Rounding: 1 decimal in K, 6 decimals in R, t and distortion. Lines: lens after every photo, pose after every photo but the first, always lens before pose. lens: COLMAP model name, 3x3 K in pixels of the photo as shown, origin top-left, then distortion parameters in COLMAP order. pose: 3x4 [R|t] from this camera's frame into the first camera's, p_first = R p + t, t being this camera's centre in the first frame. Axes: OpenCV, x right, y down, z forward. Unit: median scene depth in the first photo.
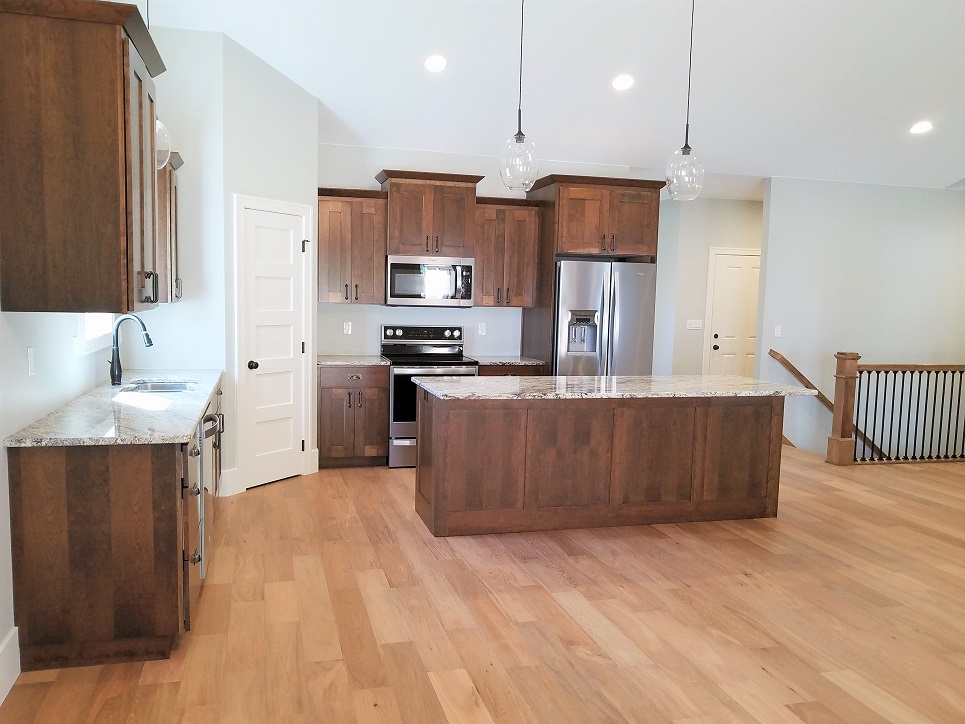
lens RADIAL K [[781.6, 0, 481.7], [0, 781.6, 373.6], [0, 0, 1]] dist [0.000233, 0.000690]
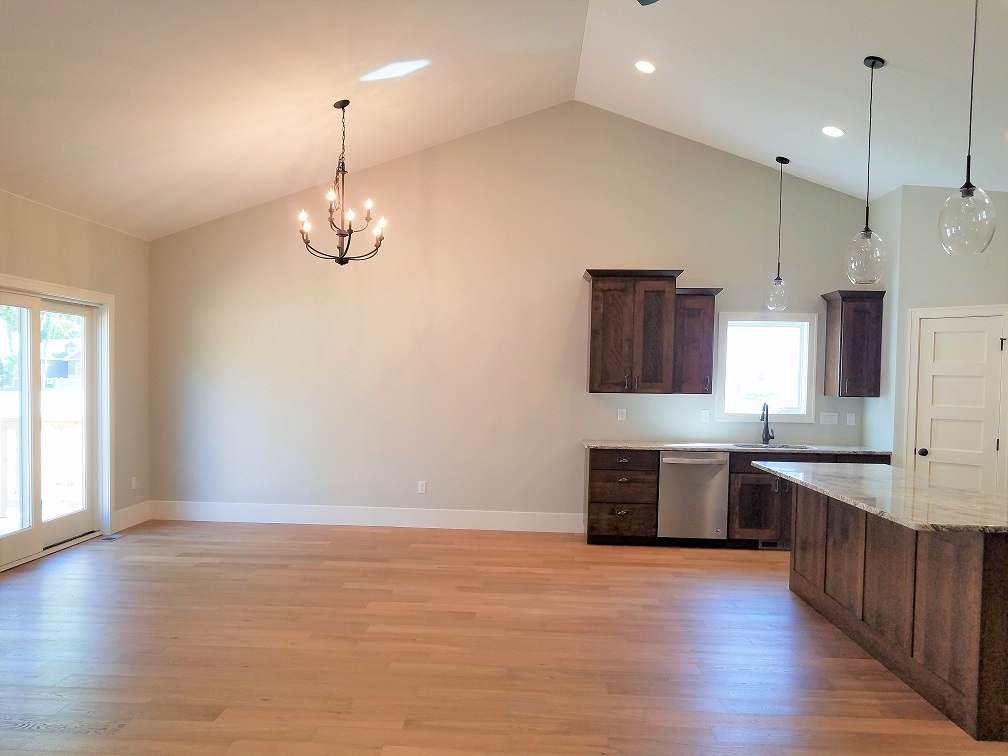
lens RADIAL K [[791.5, 0, 500.4], [0, 791.5, 403.8], [0, 0, 1]] dist [-0.005084, -0.004600]
pose [[-0.294120, 0.002348, -0.955766, 0.930493], [-0.118670, 0.992169, 0.038956, -0.049146], [0.948373, 0.124878, -0.291538, 0.685323]]
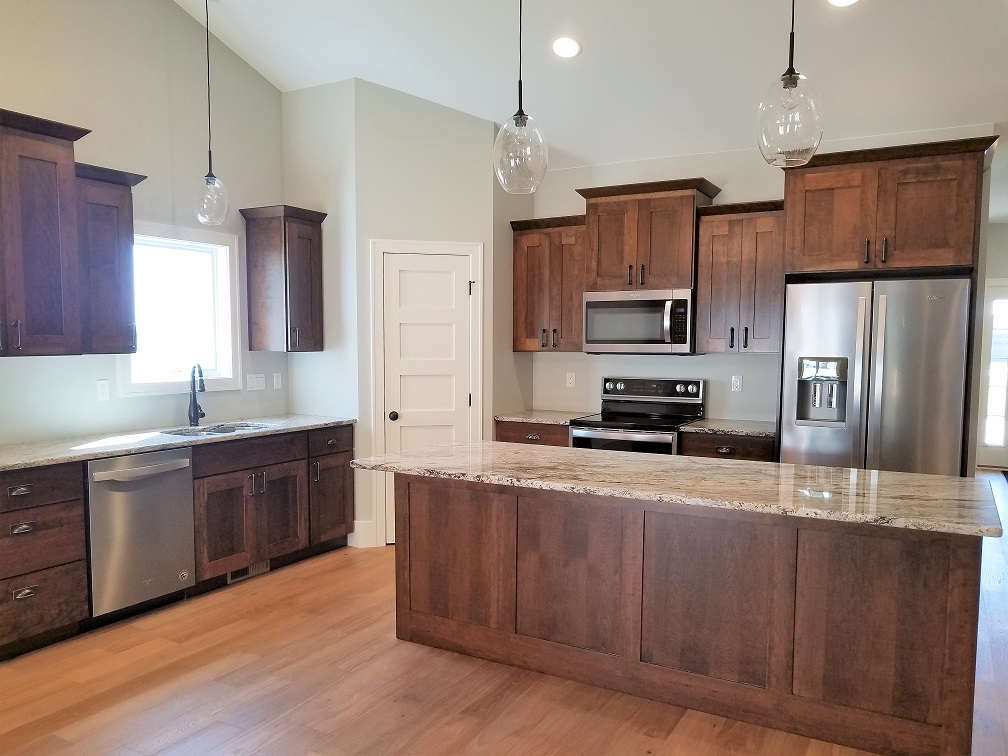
lens RADIAL K [[791.5, 0, 500.4], [0, 791.5, 403.8], [0, 0, 1]] dist [-0.005084, -0.004600]
pose [[0.705601, 0.037223, -0.707631, 0.448071], [-0.057983, 0.998303, -0.005303, -0.025662], [0.706233, 0.044773, 0.706563, 0.377522]]
